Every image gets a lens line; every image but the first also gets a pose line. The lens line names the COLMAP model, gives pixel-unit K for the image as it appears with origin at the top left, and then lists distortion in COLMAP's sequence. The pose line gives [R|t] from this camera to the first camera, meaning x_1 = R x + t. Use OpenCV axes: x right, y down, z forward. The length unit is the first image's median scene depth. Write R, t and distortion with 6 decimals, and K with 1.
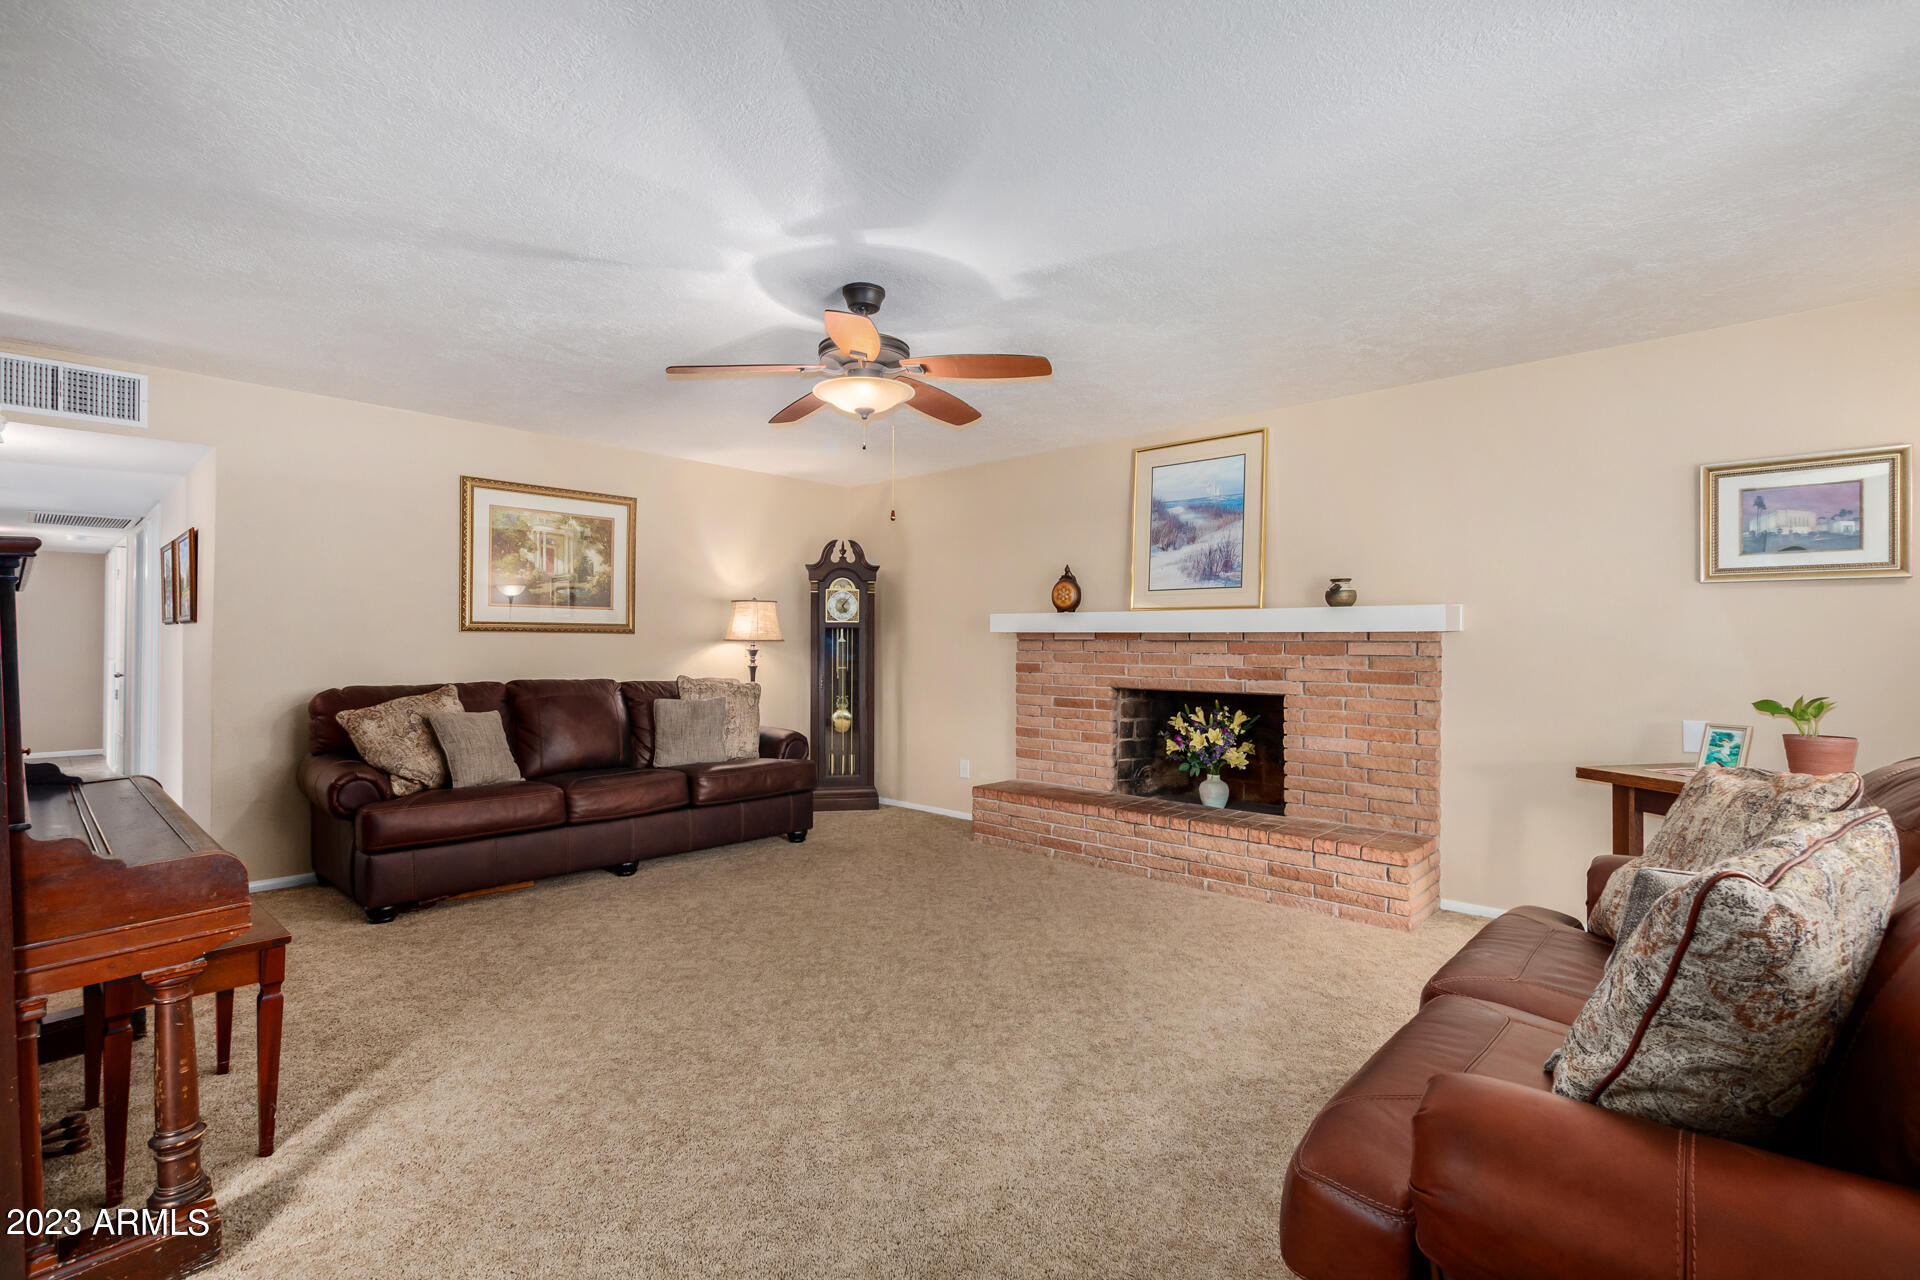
lens RADIAL K [[882.3, 0, 960.9], [0, 882.3, 633.0], [0, 0, 1]] dist [0.007127, -0.003689]
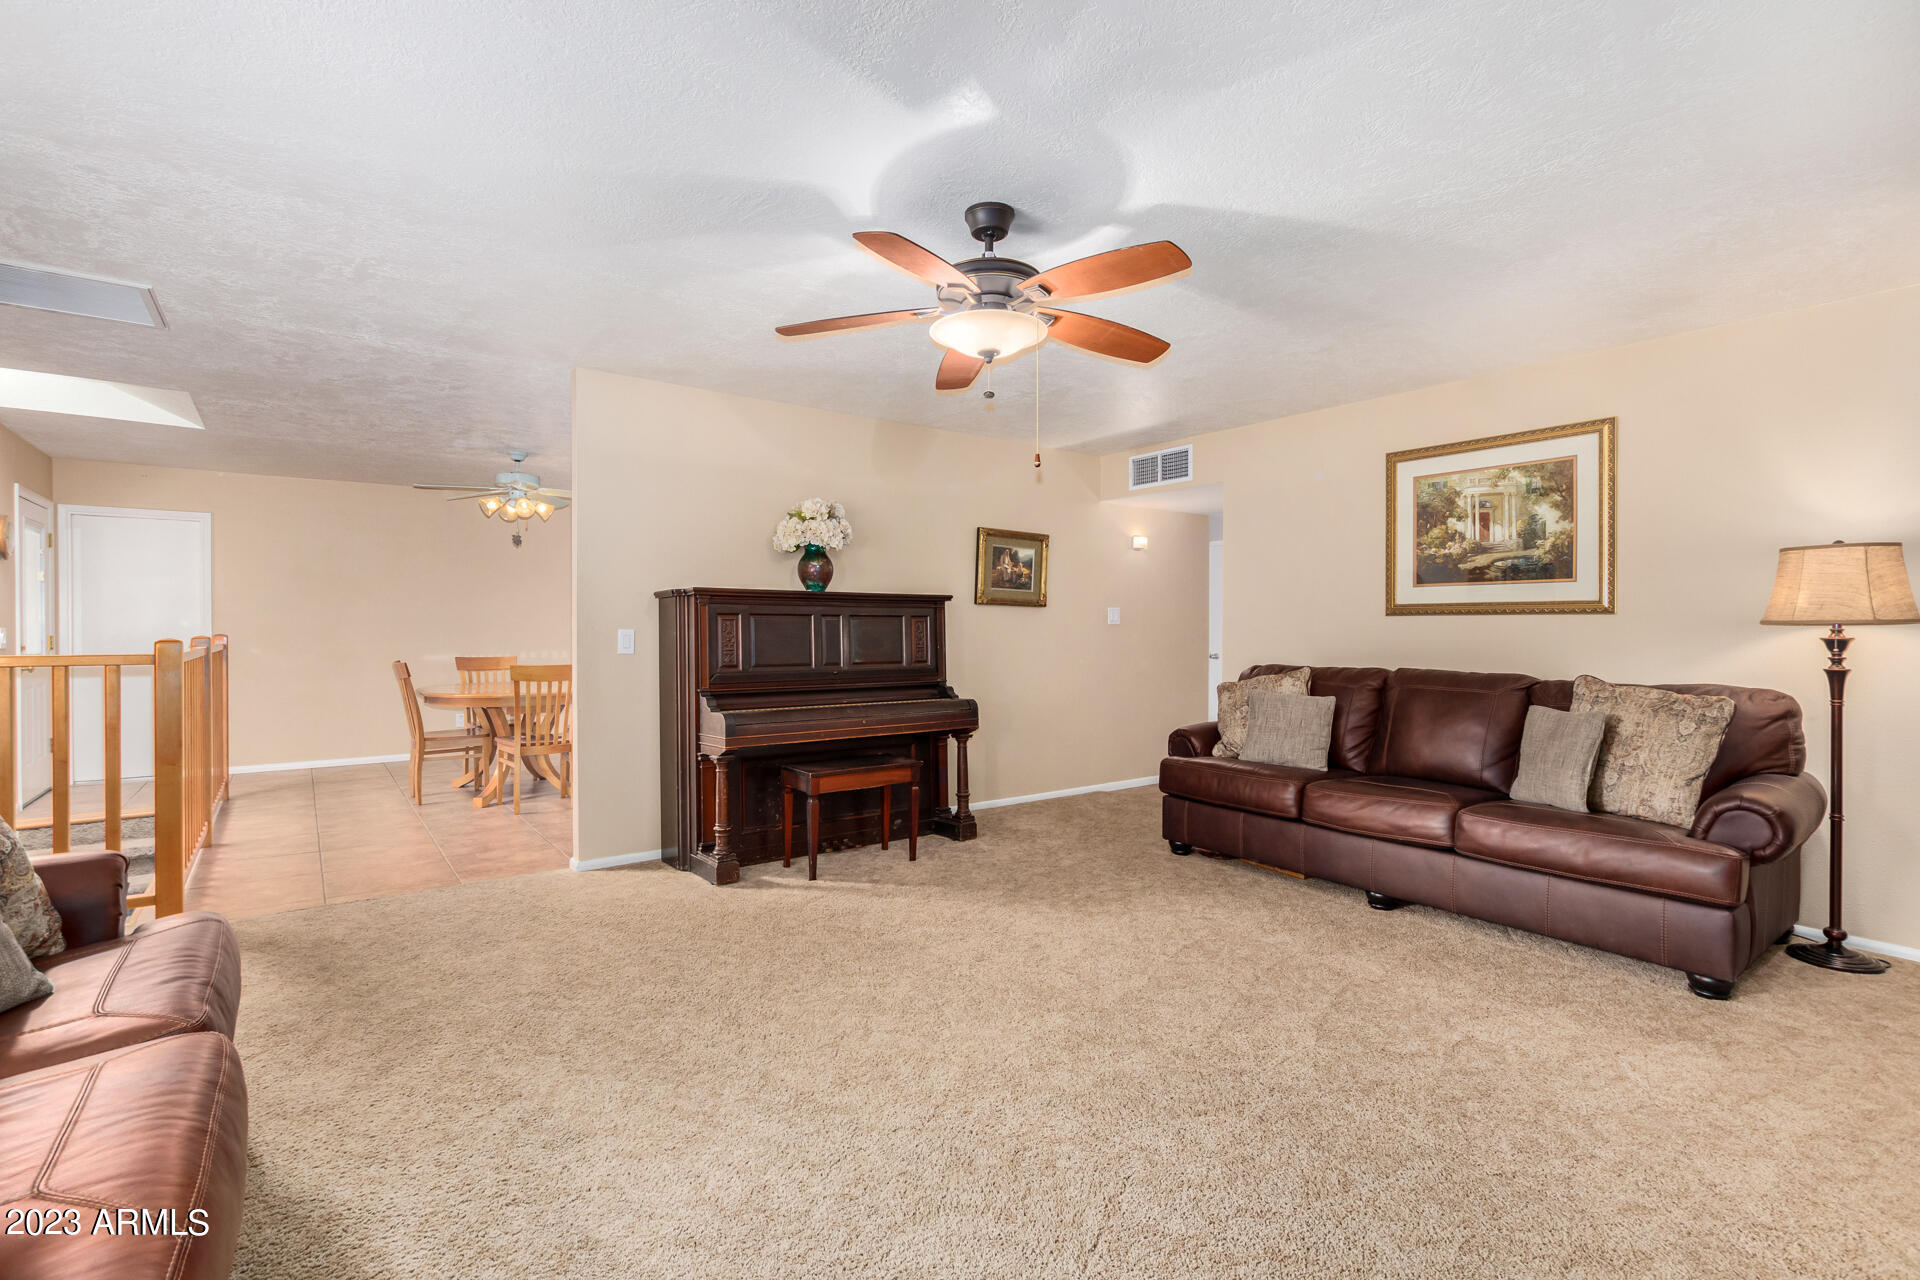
lens RADIAL K [[882.3, 0, 950.7], [0, 882.3, 632.7], [0, 0, 1]] dist [0.007127, -0.003689]
pose [[-0.186180, 0.000839, -0.982515, 0.243568], [0.007840, 0.999969, -0.000632, 0.007220], [0.982484, -0.007821, -0.186181, 0.367577]]
